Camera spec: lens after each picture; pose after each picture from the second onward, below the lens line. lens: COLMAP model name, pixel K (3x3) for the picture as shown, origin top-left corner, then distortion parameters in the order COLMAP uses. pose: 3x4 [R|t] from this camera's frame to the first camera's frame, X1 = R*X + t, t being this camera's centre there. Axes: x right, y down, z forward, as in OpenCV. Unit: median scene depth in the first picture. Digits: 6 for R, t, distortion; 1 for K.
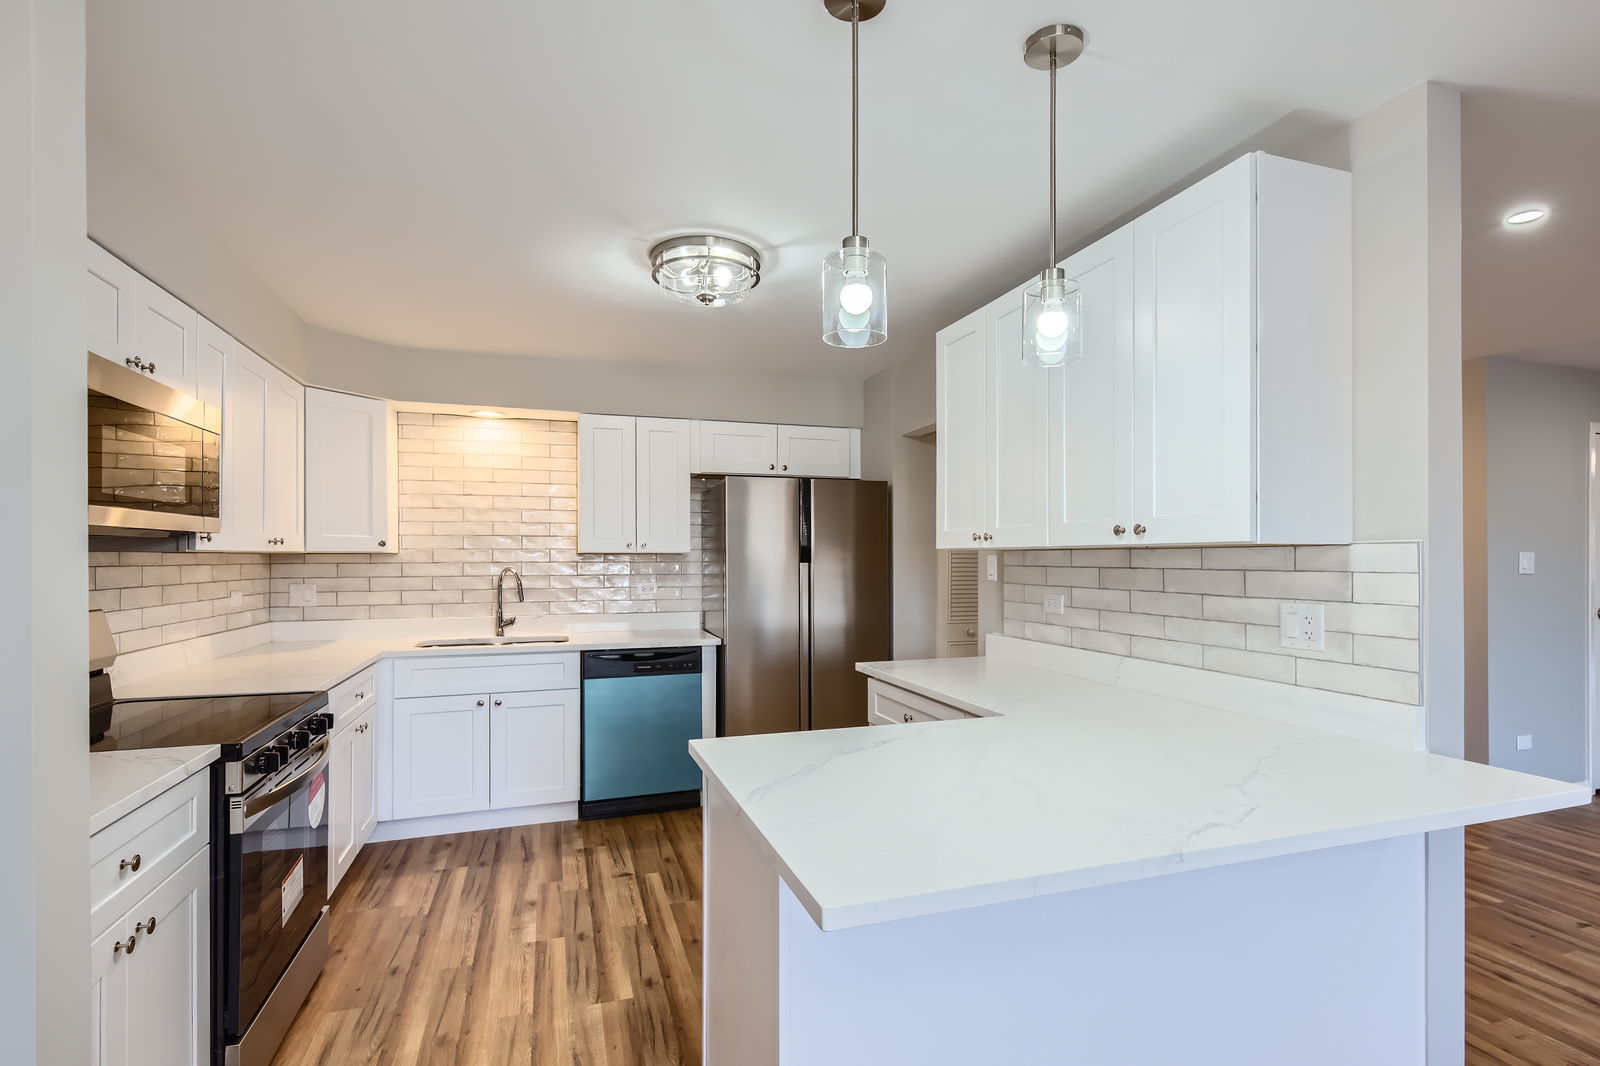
lens RADIAL K [[766.3, 0, 808.0], [0, 766.3, 558.7], [0, 0, 1]] dist [0.005018, 0.000024]
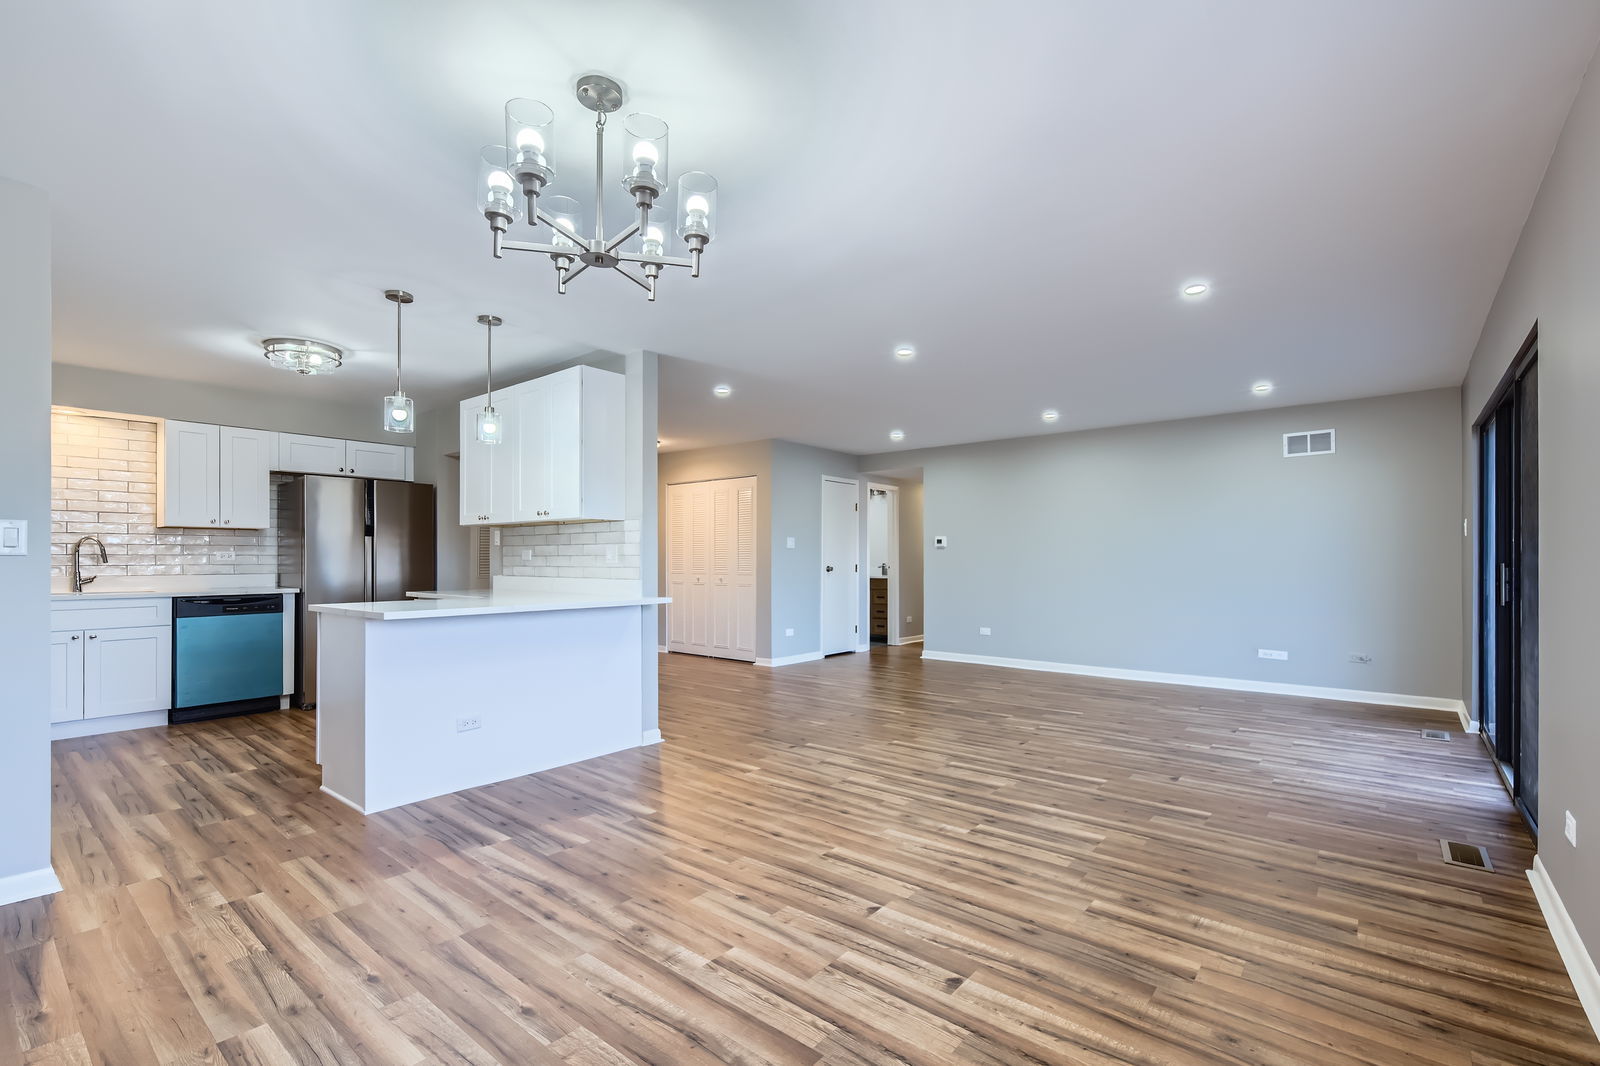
lens RADIAL K [[708.5, 0, 817.0], [0, 708.5, 555.8], [0, 0, 1]] dist [-0.001834, 0.000854]
pose [[0.842570, 0.002843, 0.538580, -0.013680], [0.001817, 0.999965, -0.008121, 0.064237], [-0.538584, 0.007821, 0.842535, -0.717178]]
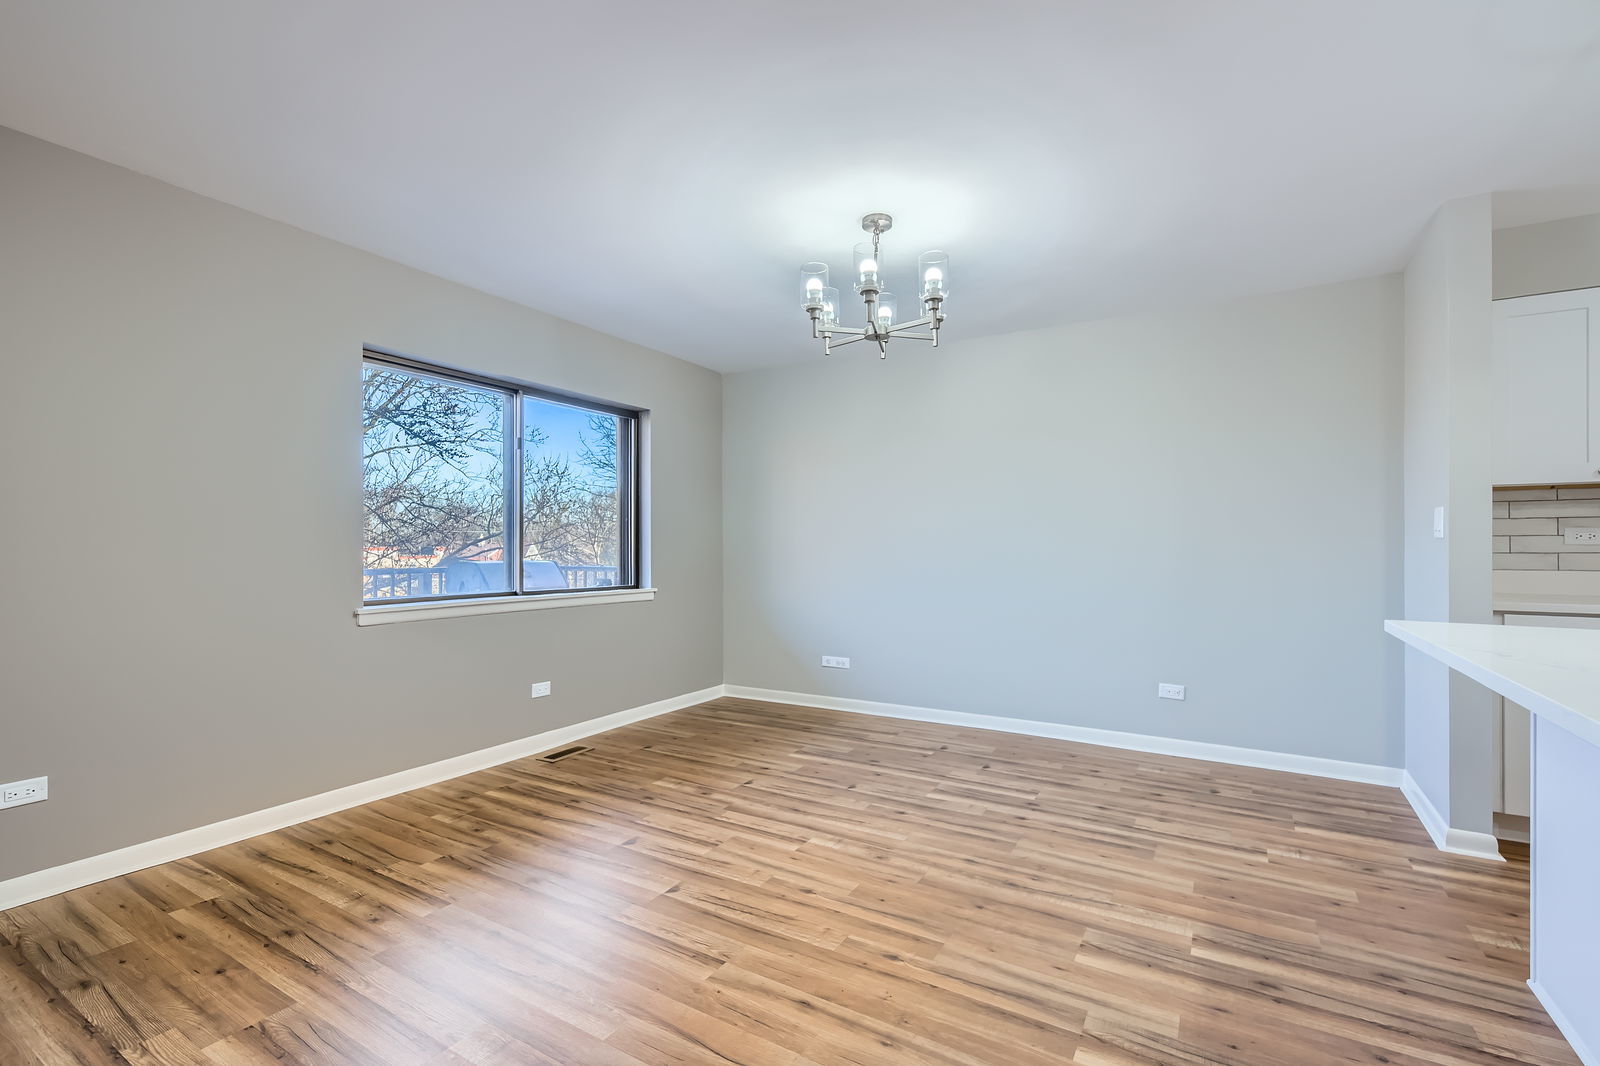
lens RADIAL K [[708.5, 0, 812.4], [0, 708.5, 545.7], [0, 0, 1]] dist [-0.001834, 0.000854]
pose [[-0.759934, -0.001623, -0.649998, 0.718676], [-0.001461, 0.999999, -0.000788, 0.066570], [0.649998, 0.000351, -0.759935, 0.400282]]
